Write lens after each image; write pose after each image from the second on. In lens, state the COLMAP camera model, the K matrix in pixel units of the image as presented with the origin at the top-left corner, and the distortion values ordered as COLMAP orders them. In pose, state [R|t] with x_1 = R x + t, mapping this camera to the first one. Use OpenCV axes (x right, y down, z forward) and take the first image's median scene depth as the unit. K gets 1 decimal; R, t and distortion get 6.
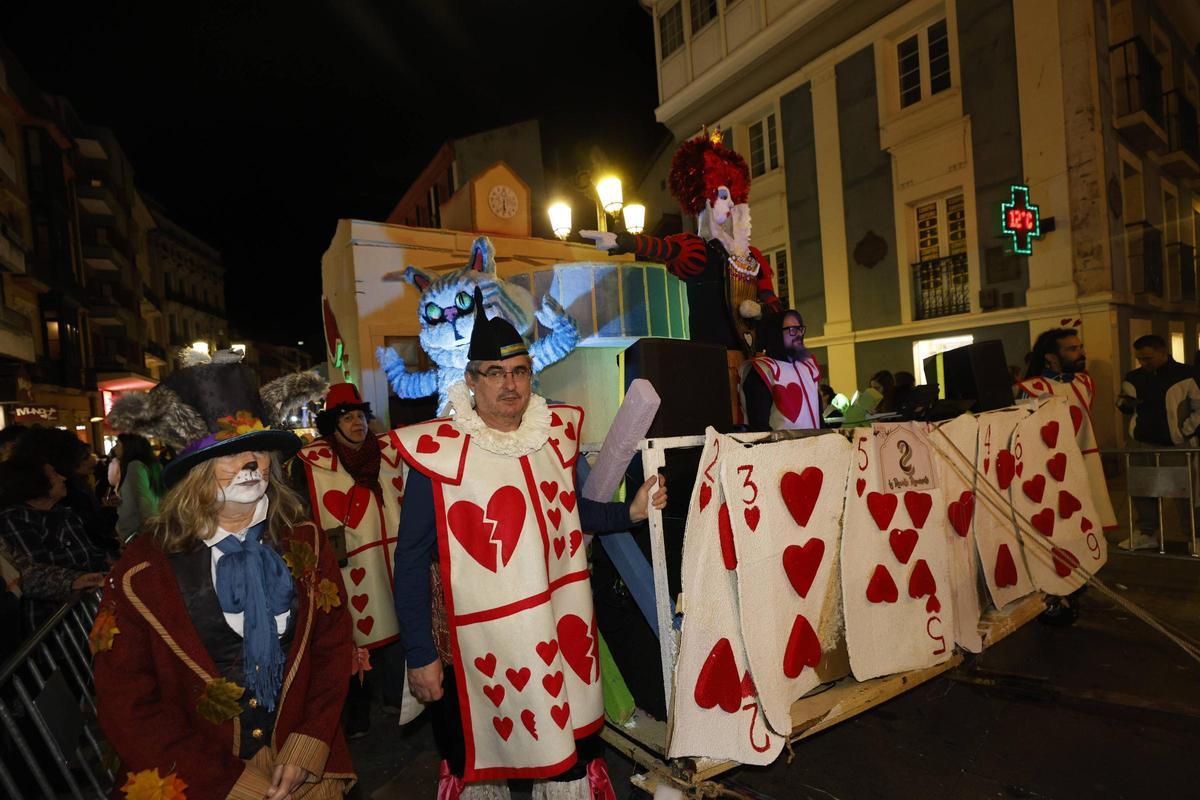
lens RADIAL K [[585.2, 0, 599.6], [0, 585.2, 408.4], [0, 0, 1]] dist [-0.001804, -0.000632]
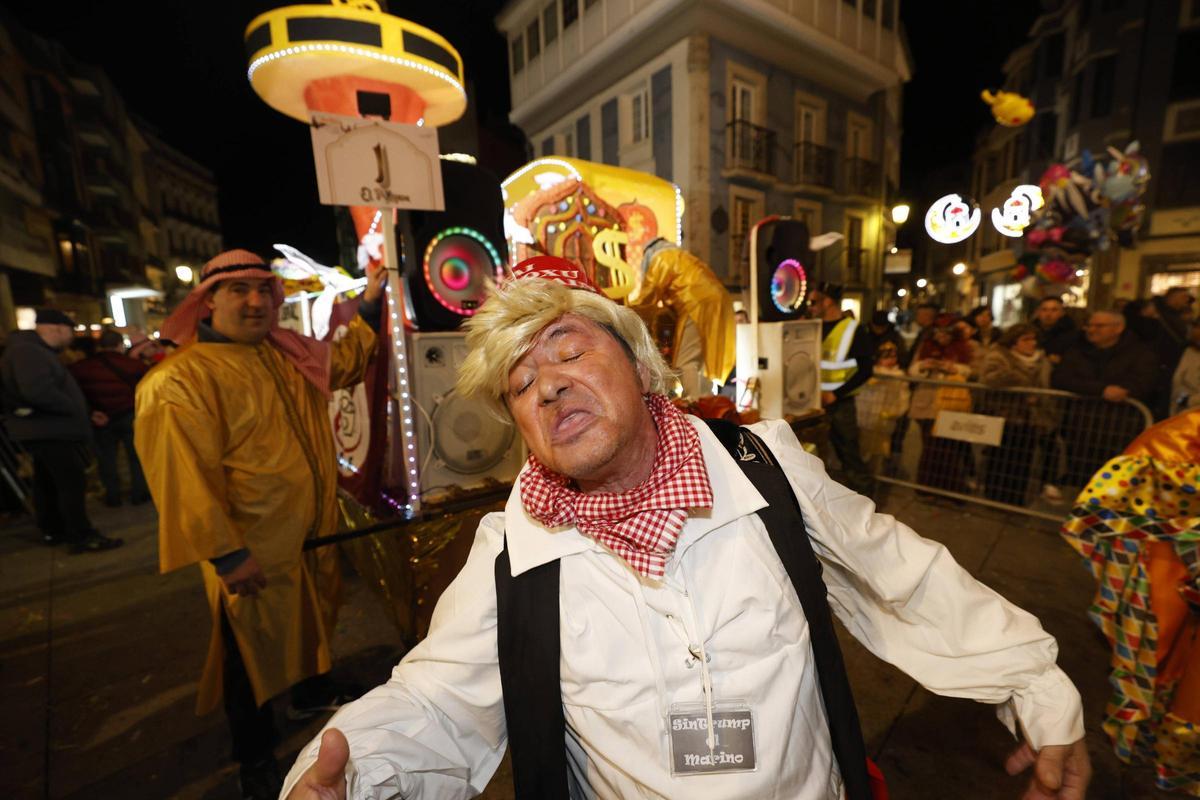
lens RADIAL K [[527.2, 0, 594.5], [0, 527.2, 399.2], [0, 0, 1]] dist [0.001535, 0.000169]
pose [[0.998693, 0.040352, 0.031366, 0.203084], [-0.044201, 0.990042, 0.133656, -0.015923], [-0.025660, -0.134867, 0.990531, -0.229676]]
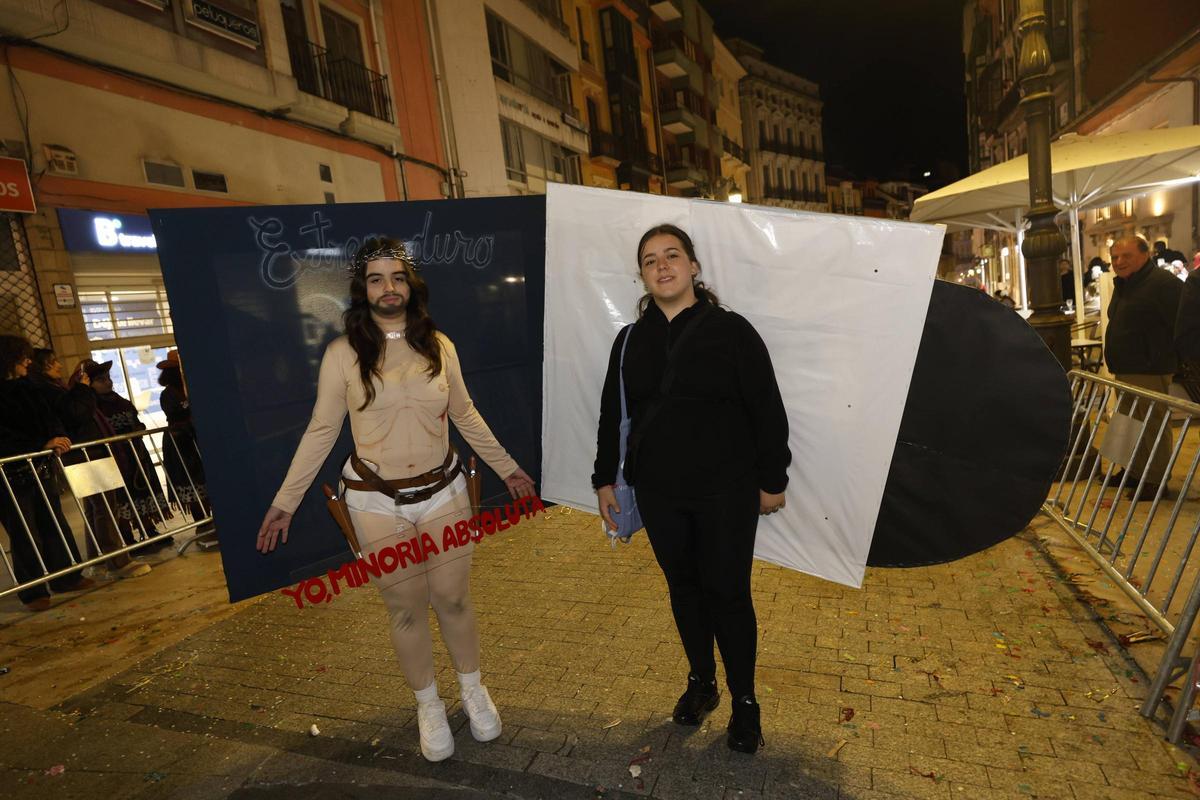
lens RADIAL K [[677.0, 0, 600.0], [0, 677.0, 400.0], [0, 0, 1]] dist [-0.001489, -0.000820]
pose [[0.595396, 0.115559, -0.795079, 0.114500], [0.056215, 0.981185, 0.184705, -0.003409], [0.801464, -0.154668, 0.577697, 0.169895]]
